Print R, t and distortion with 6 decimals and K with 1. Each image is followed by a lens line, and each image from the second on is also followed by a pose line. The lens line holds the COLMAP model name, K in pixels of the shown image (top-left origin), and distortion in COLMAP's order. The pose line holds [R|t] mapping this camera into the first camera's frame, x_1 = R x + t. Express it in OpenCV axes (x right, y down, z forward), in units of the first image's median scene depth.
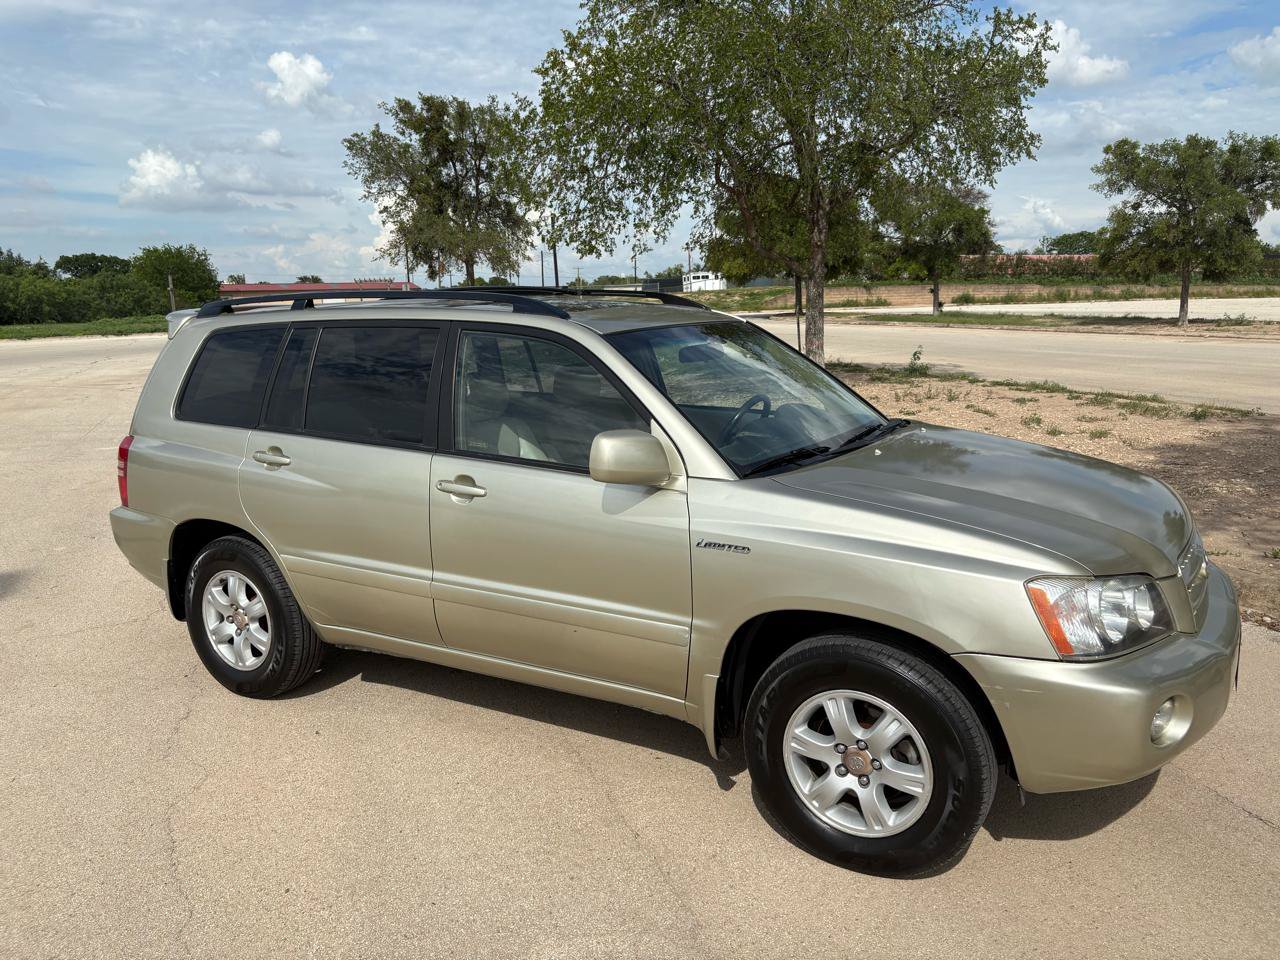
lens RADIAL K [[975.4, 0, 636.1], [0, 975.4, 490.6], [0, 0, 1]] dist [0.032504, -0.033806]
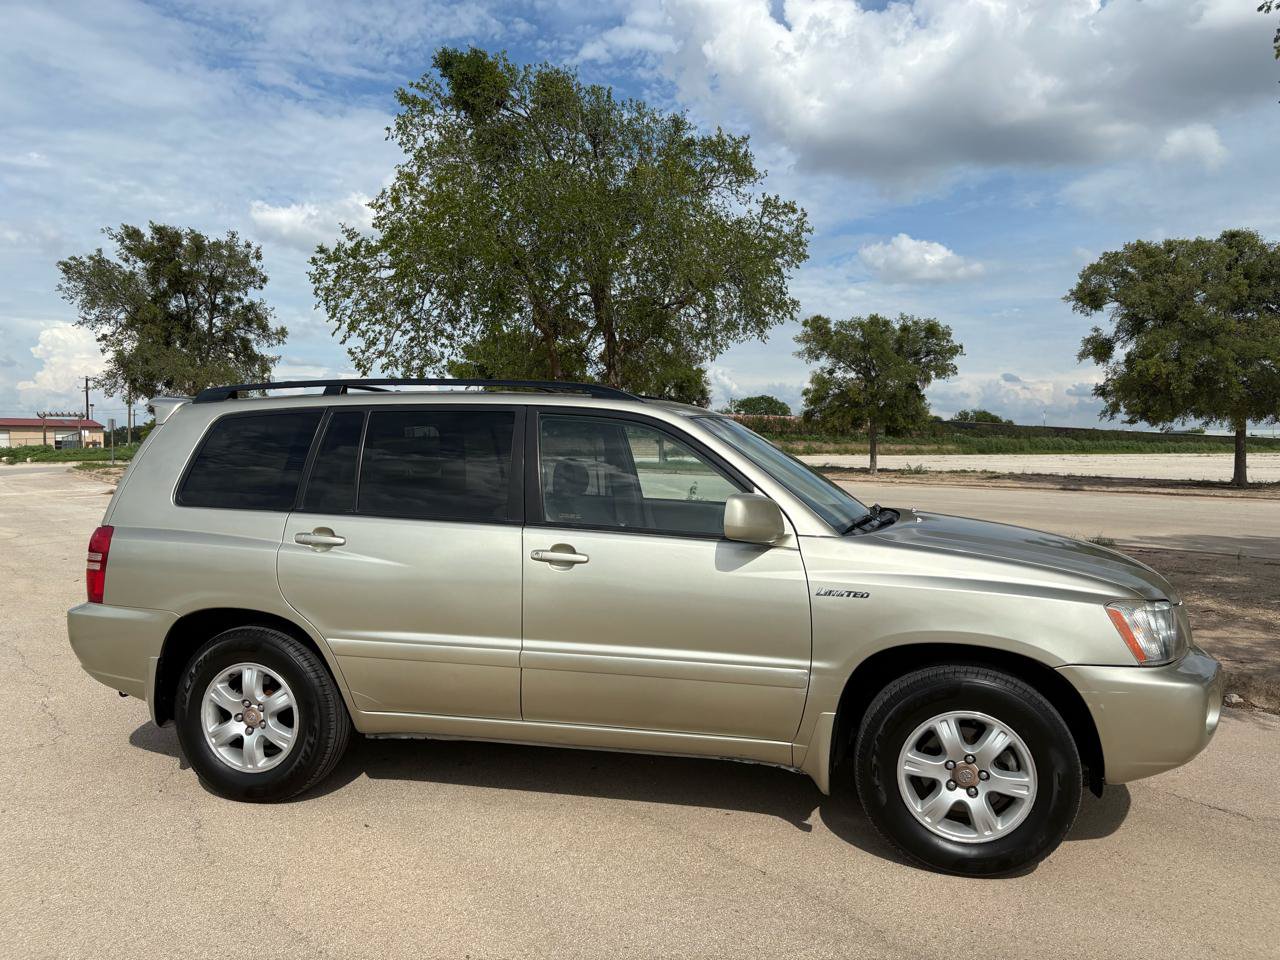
lens RADIAL K [[975.4, 0, 634.1], [0, 975.4, 491.2], [0, 0, 1]] dist [0.032504, -0.033806]
pose [[0.957227, 0.009815, 0.289170, -0.047810], [0.033601, 0.988891, -0.144793, 0.009670], [-0.287379, 0.148316, 0.946264, -0.003440]]
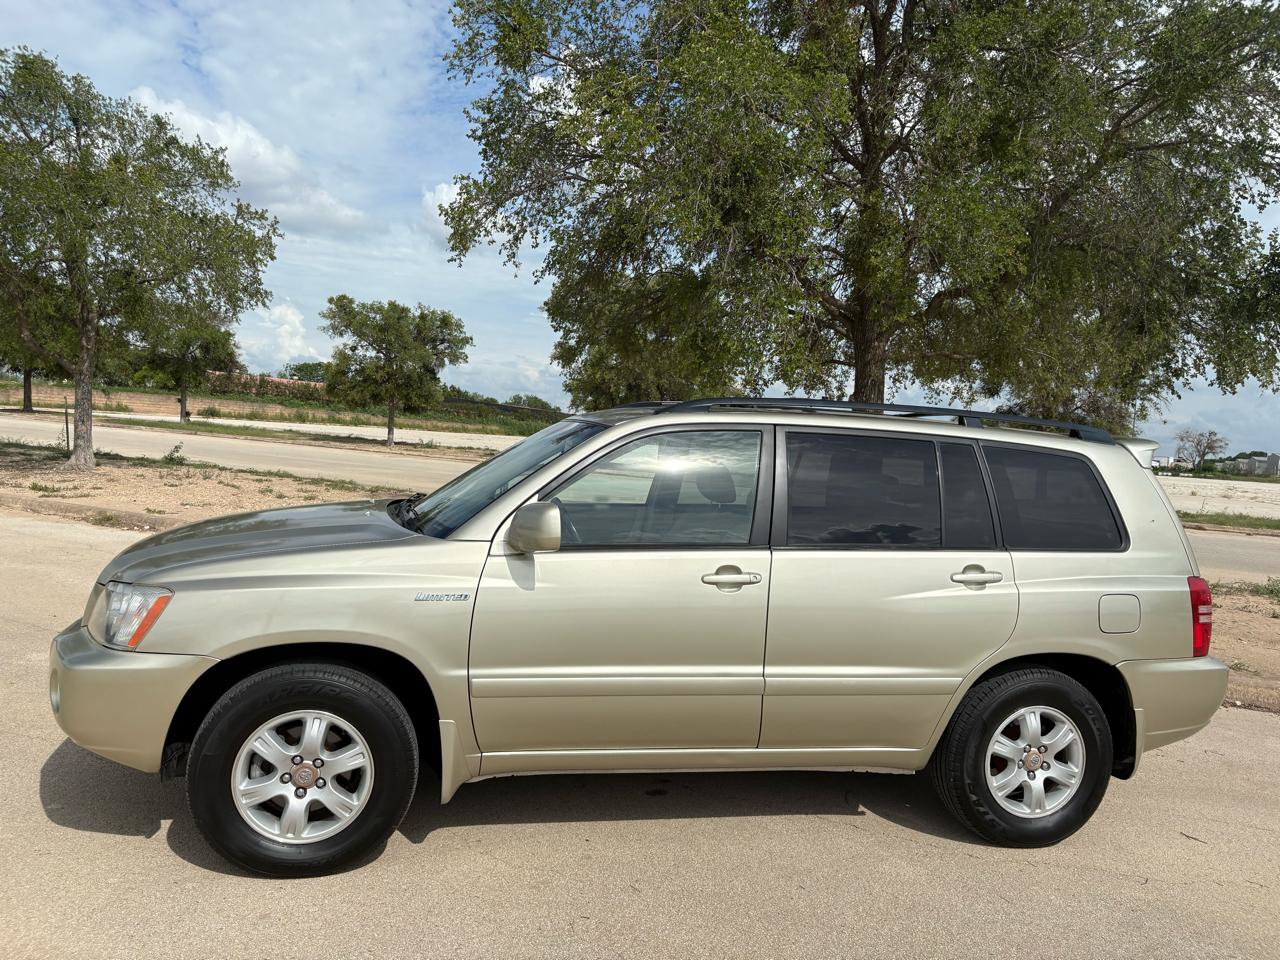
lens RADIAL K [[975.4, 0, 639.5], [0, 975.4, 488.1], [0, 0, 1]] dist [0.032504, -0.033806]
pose [[0.741073, 0.034908, 0.670516, -0.051819], [0.047677, 0.993391, -0.104411, 0.034896], [-0.669730, 0.109344, 0.734511, -0.142843]]
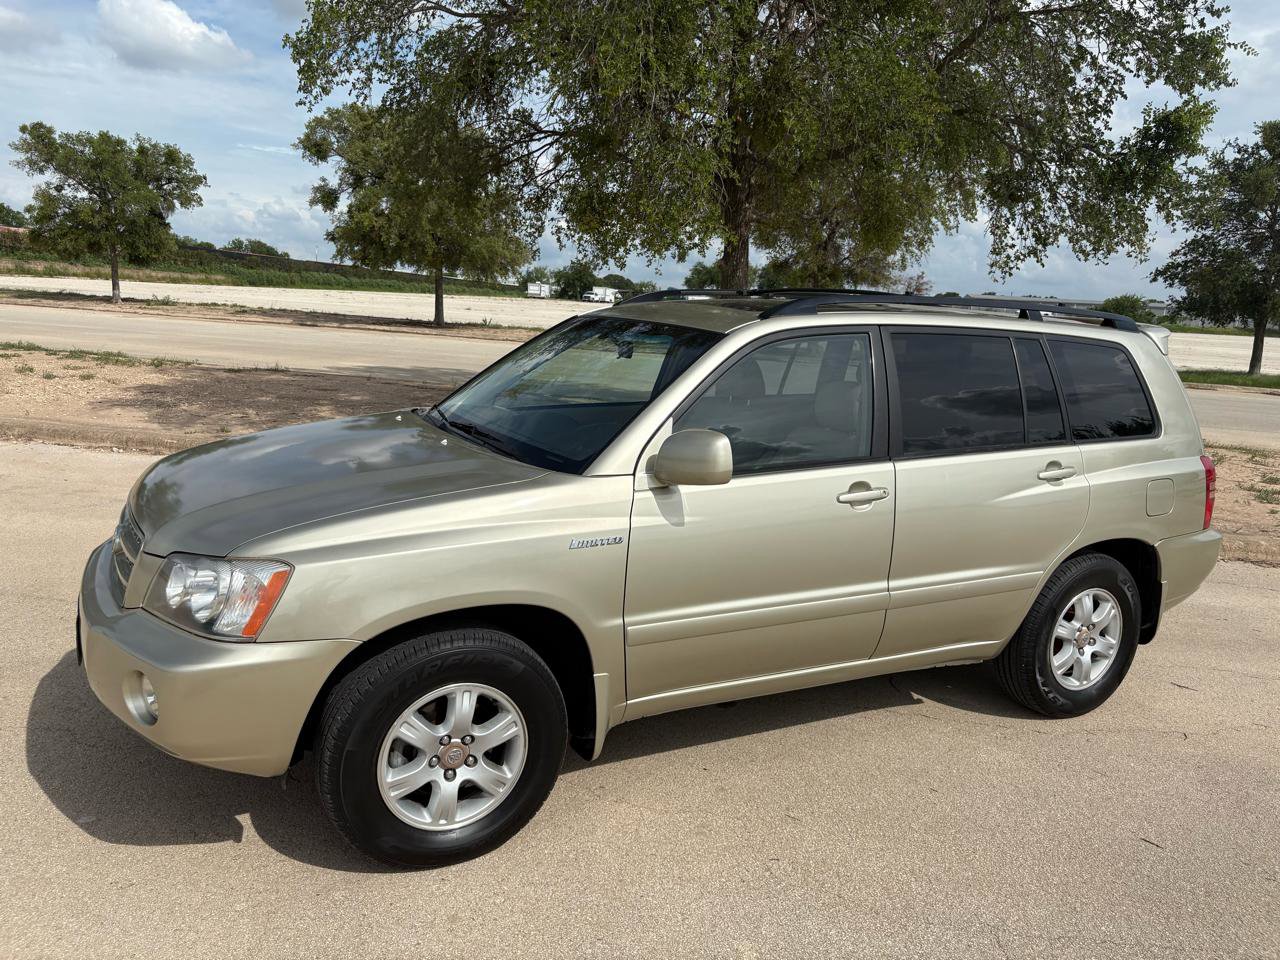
lens RADIAL K [[975.4, 0, 643.1], [0, 975.4, 487.2], [0, 0, 1]] dist [0.032504, -0.033806]
pose [[0.542939, -0.109603, 0.832589, -0.072038], [0.097258, 0.992982, 0.067294, 0.022765], [-0.834121, 0.044440, 0.549788, -0.102272]]
